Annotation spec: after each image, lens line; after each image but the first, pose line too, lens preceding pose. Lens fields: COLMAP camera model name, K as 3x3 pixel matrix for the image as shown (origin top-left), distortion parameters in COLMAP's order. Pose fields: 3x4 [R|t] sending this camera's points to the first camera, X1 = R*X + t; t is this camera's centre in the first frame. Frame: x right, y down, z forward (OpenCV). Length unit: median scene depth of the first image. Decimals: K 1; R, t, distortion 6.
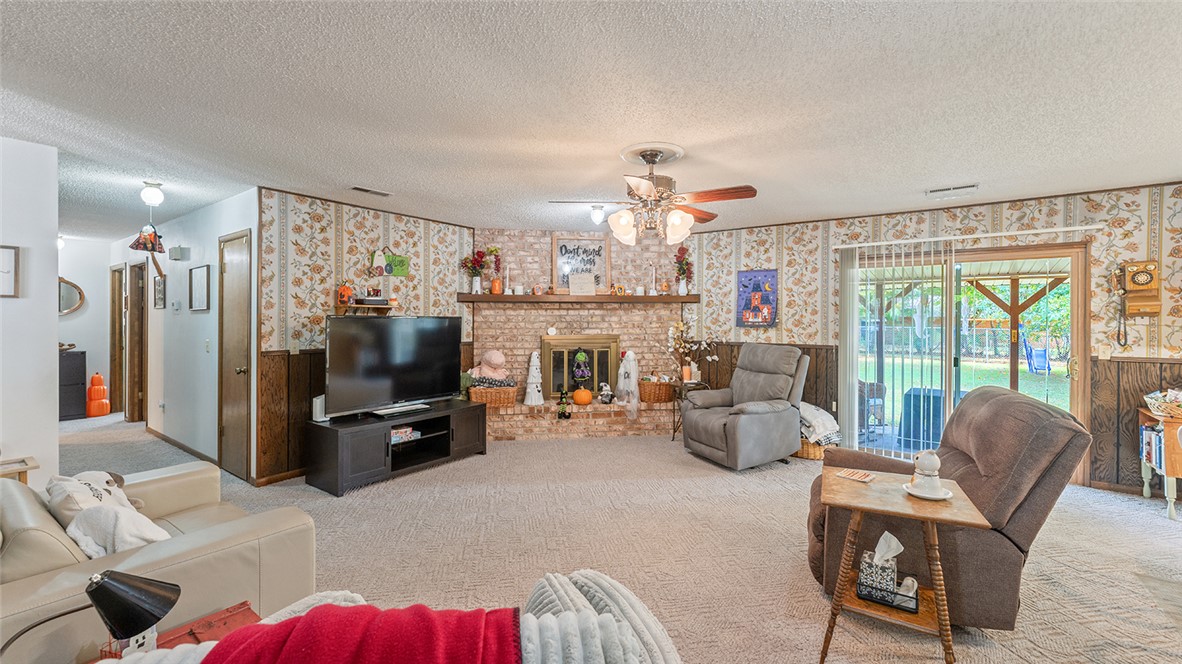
lens RADIAL K [[471.5, 0, 588.2], [0, 471.5, 326.7], [0, 0, 1]] dist [-0.001187, -0.000293]
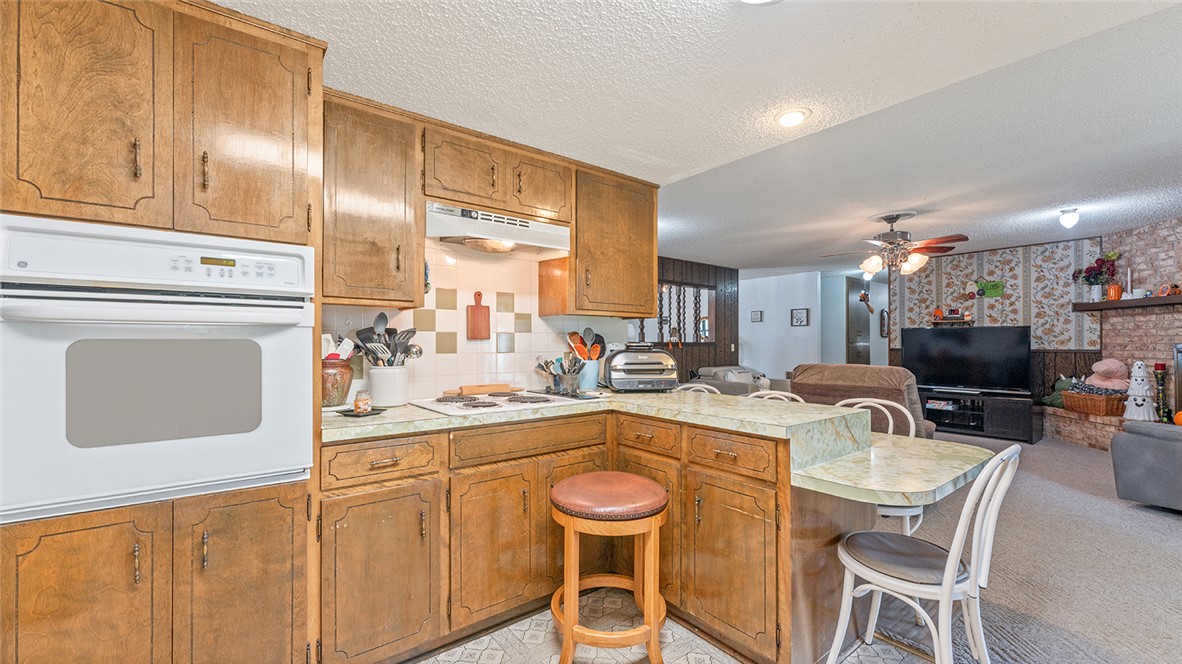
lens RADIAL K [[471.5, 0, 591.8], [0, 471.5, 333.9], [0, 0, 1]] dist [-0.001187, -0.000293]
pose [[-0.228141, -0.006198, -0.973608, 1.098397], [0.004409, 0.999963, -0.007399, 0.001509], [0.973618, -0.005980, -0.228105, 0.201694]]
